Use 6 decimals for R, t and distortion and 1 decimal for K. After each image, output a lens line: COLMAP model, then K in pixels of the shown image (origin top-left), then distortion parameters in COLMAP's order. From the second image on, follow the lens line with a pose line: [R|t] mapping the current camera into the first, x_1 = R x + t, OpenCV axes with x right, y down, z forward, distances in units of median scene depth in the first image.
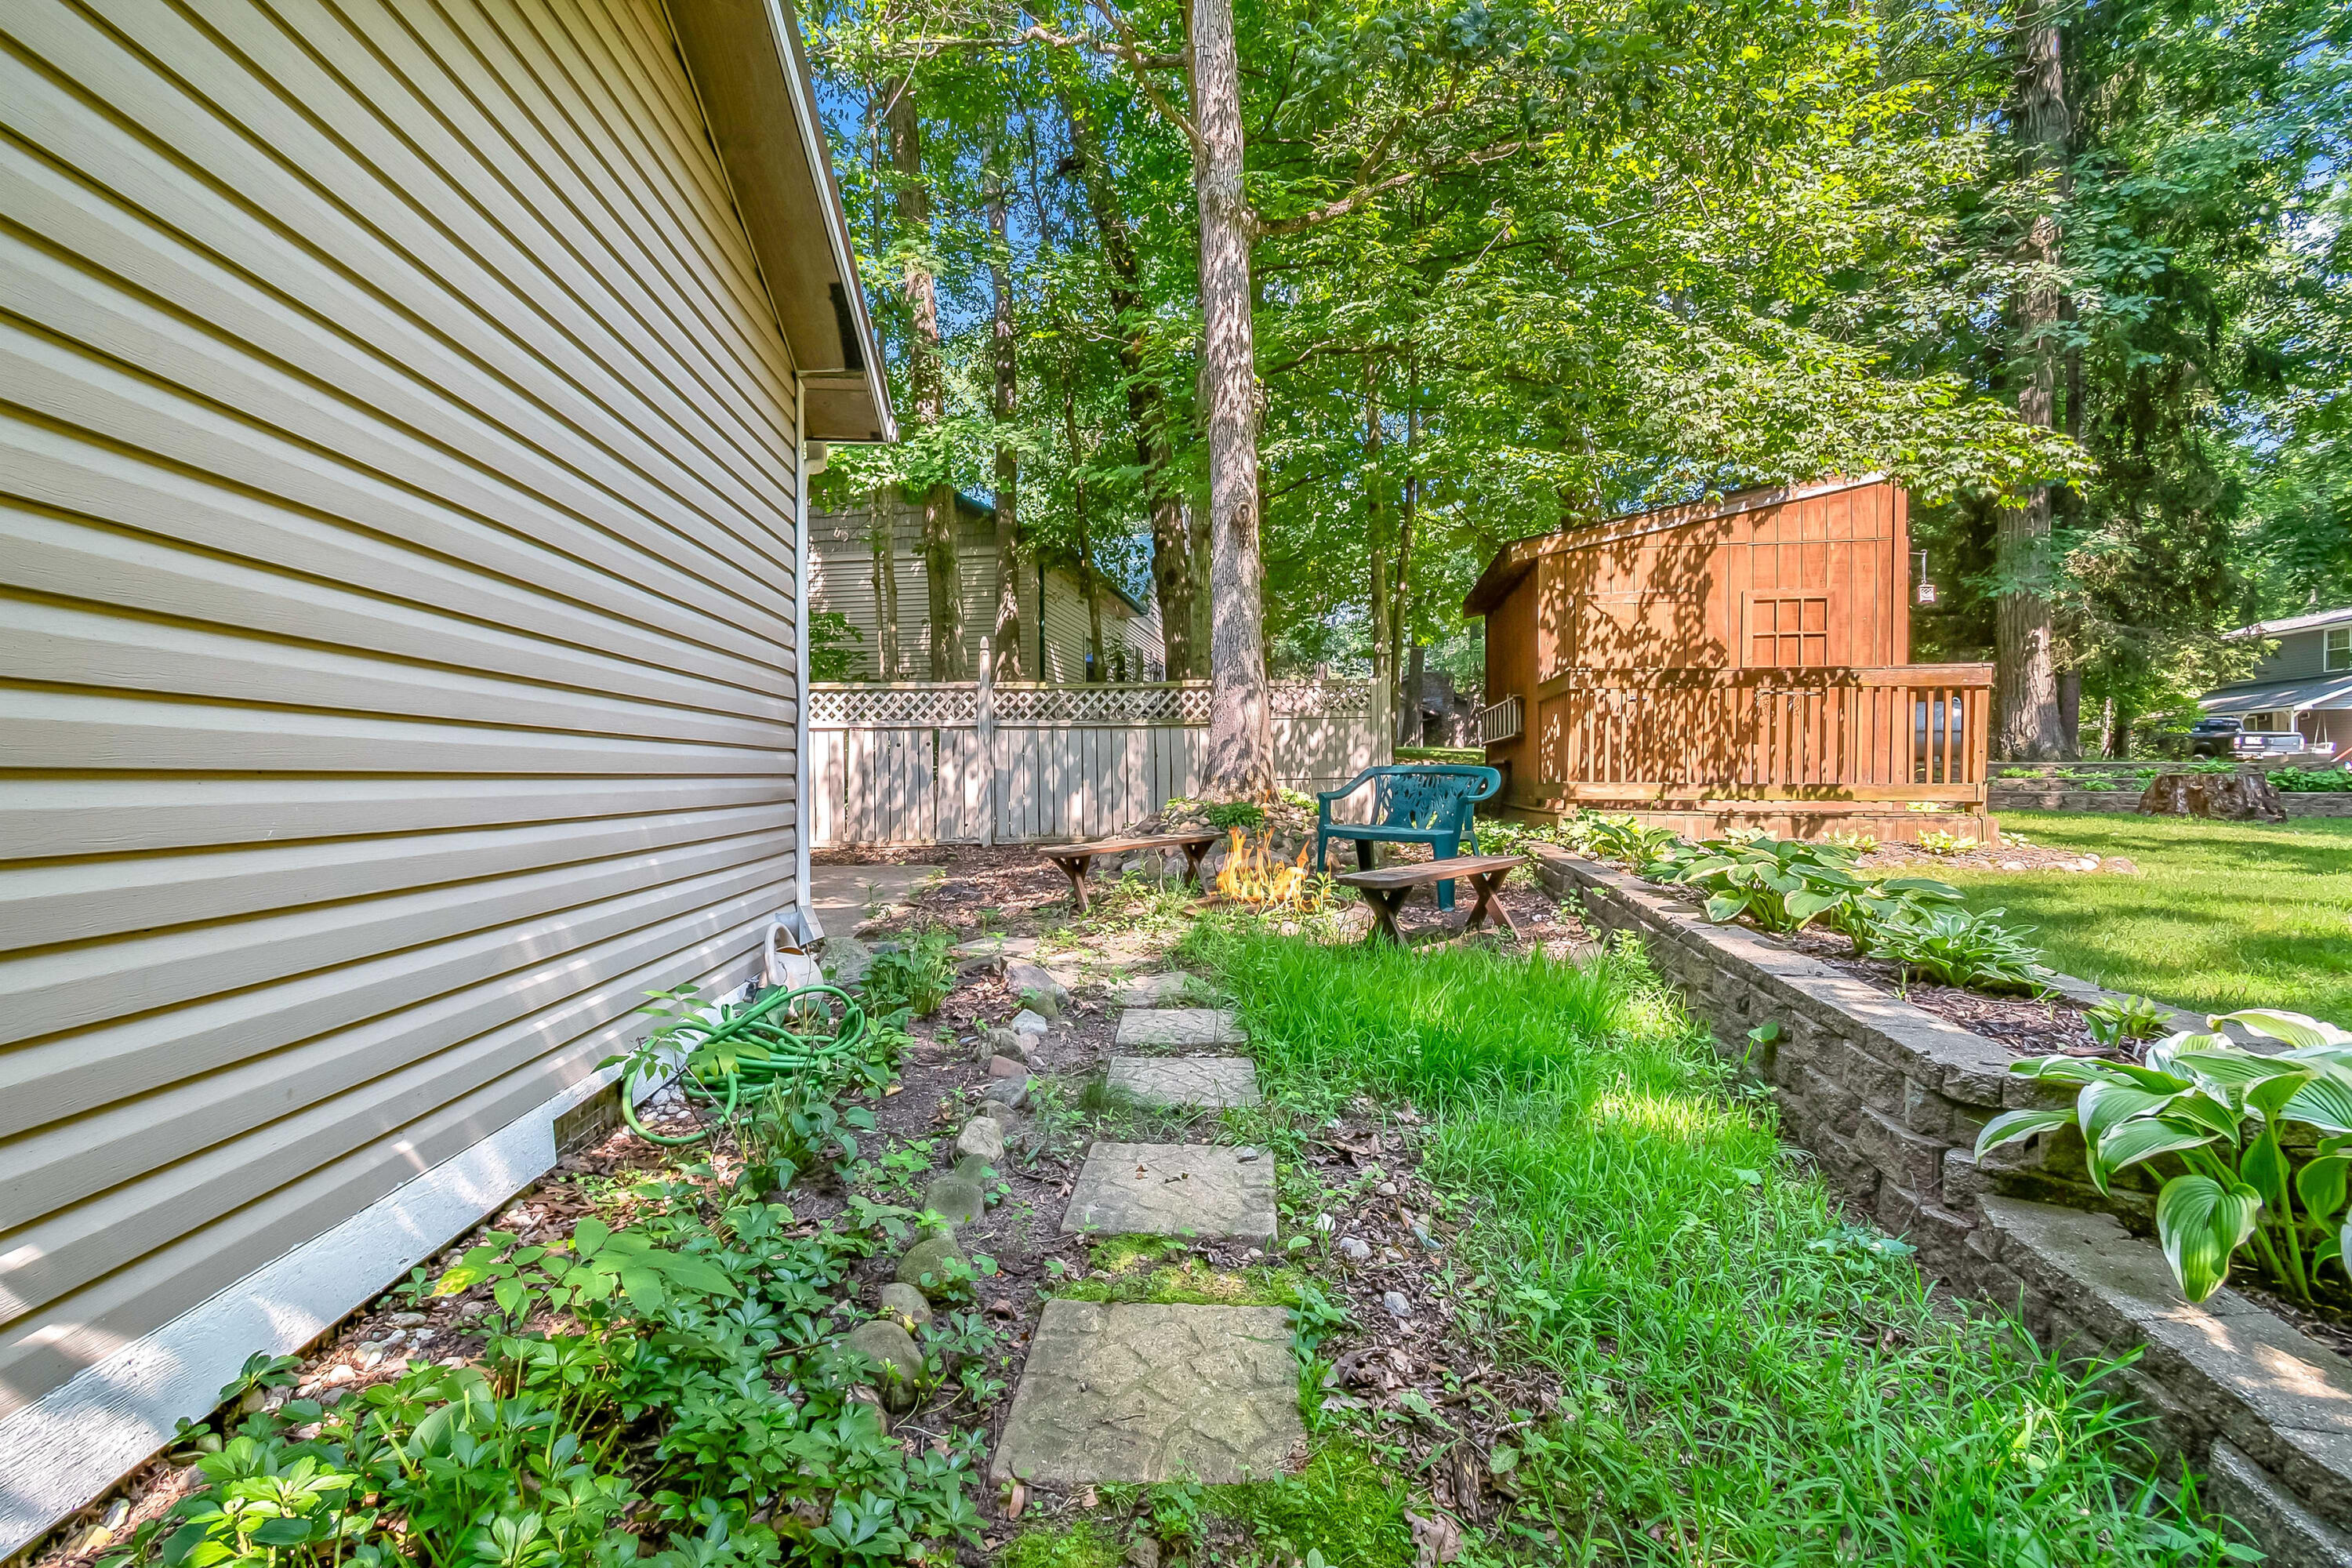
lens RADIAL K [[1050.7, 0, 1175.1], [0, 1050.7, 776.9], [0, 0, 1]] dist [0.002421, -0.002971]
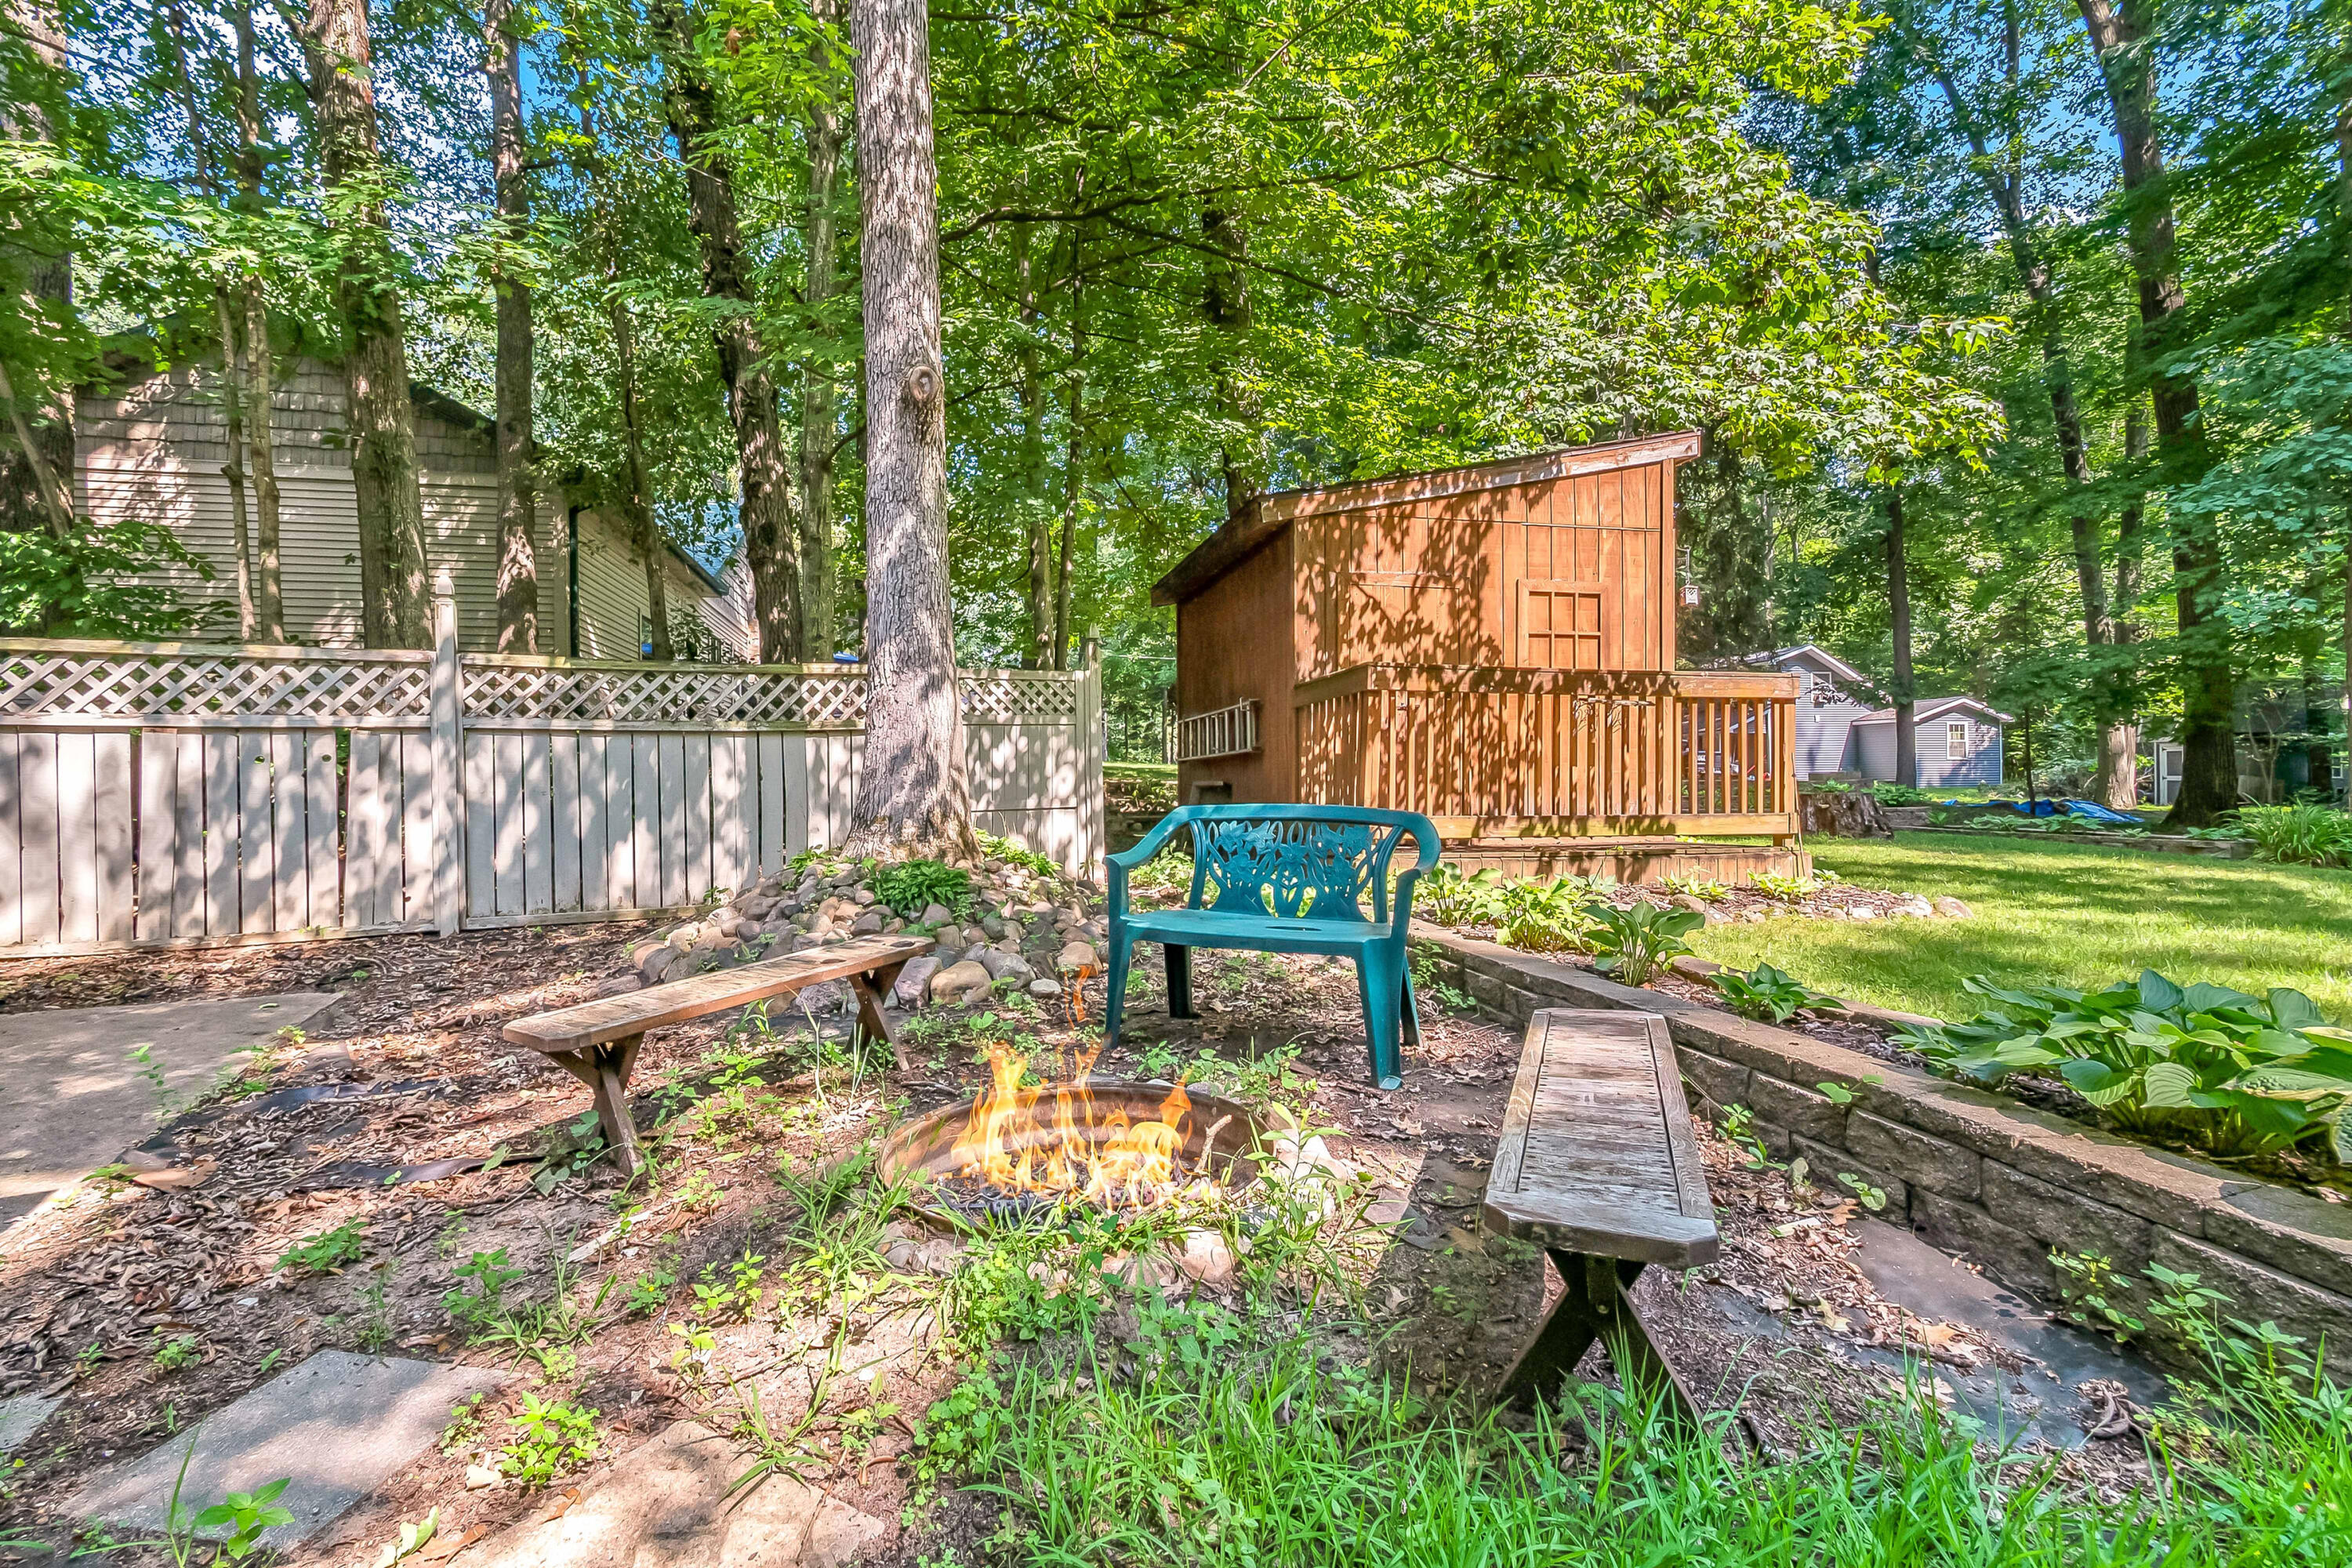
lens RADIAL K [[1050.7, 0, 1167.2], [0, 1050.7, 788.8], [0, 0, 1]] dist [0.002421, -0.002971]
pose [[0.930124, -0.004787, 0.367213, -0.024662], [0.004610, 0.999988, 0.001359, -0.014249], [-0.367216, 0.000429, 0.930136, 0.323481]]
